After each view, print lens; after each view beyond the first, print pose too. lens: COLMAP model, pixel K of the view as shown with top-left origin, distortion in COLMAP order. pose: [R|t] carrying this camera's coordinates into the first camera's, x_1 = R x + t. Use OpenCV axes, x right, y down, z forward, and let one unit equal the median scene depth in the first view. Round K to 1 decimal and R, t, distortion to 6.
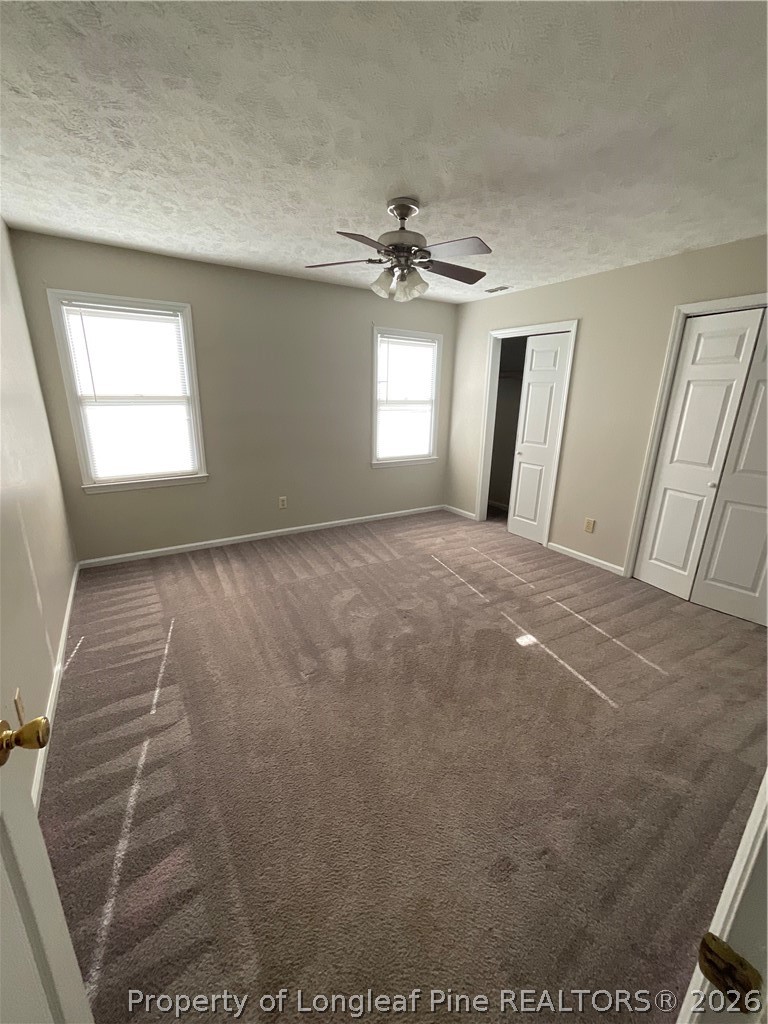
lens RADIAL K [[415.9, 0, 382.3], [0, 415.9, 511.9], [0, 0, 1]] dist [0.003055, 0.000096]
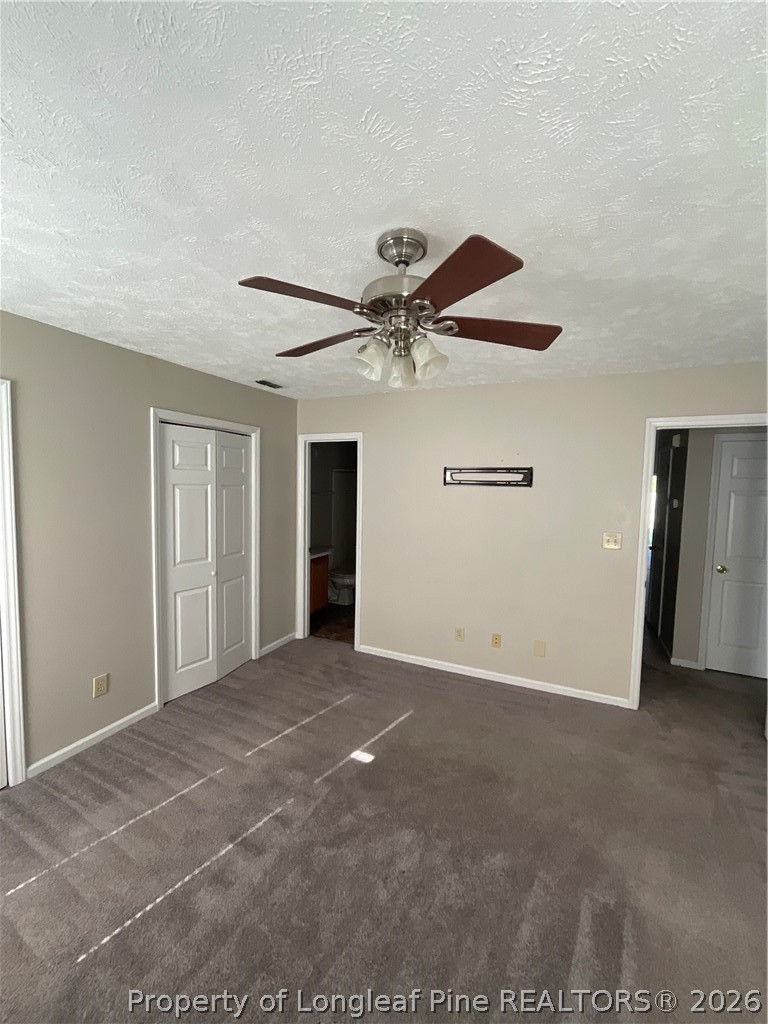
lens RADIAL K [[415.9, 0, 377.2], [0, 415.9, 511.5], [0, 0, 1]] dist [0.003055, 0.000096]
pose [[-0.533651, -0.084328, 0.841490, -0.319475], [0.206390, 0.951944, 0.226285, -0.325164], [-0.820134, 0.294432, -0.490602, 0.956078]]
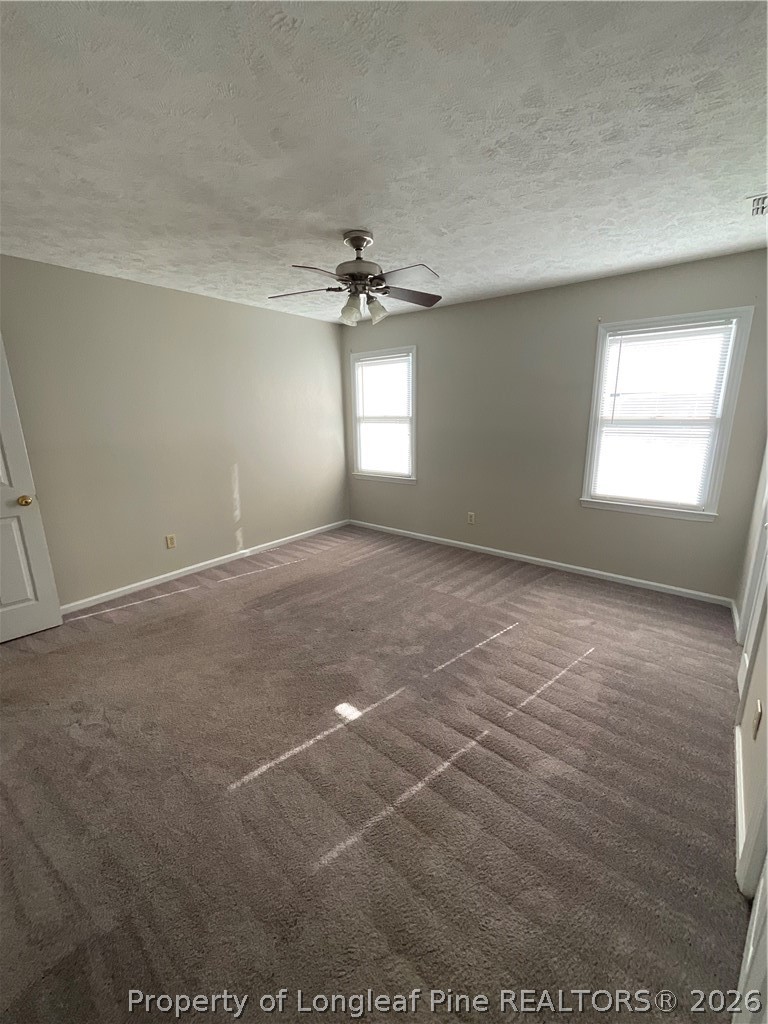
lens RADIAL K [[415.9, 0, 383.2], [0, 415.9, 511.2], [0, 0, 1]] dist [0.003055, 0.000096]
pose [[0.333995, 0.201101, -0.920872, 0.775578], [-0.245074, 0.961902, 0.121174, -0.135738], [0.910157, 0.185211, 0.370556, 0.517456]]
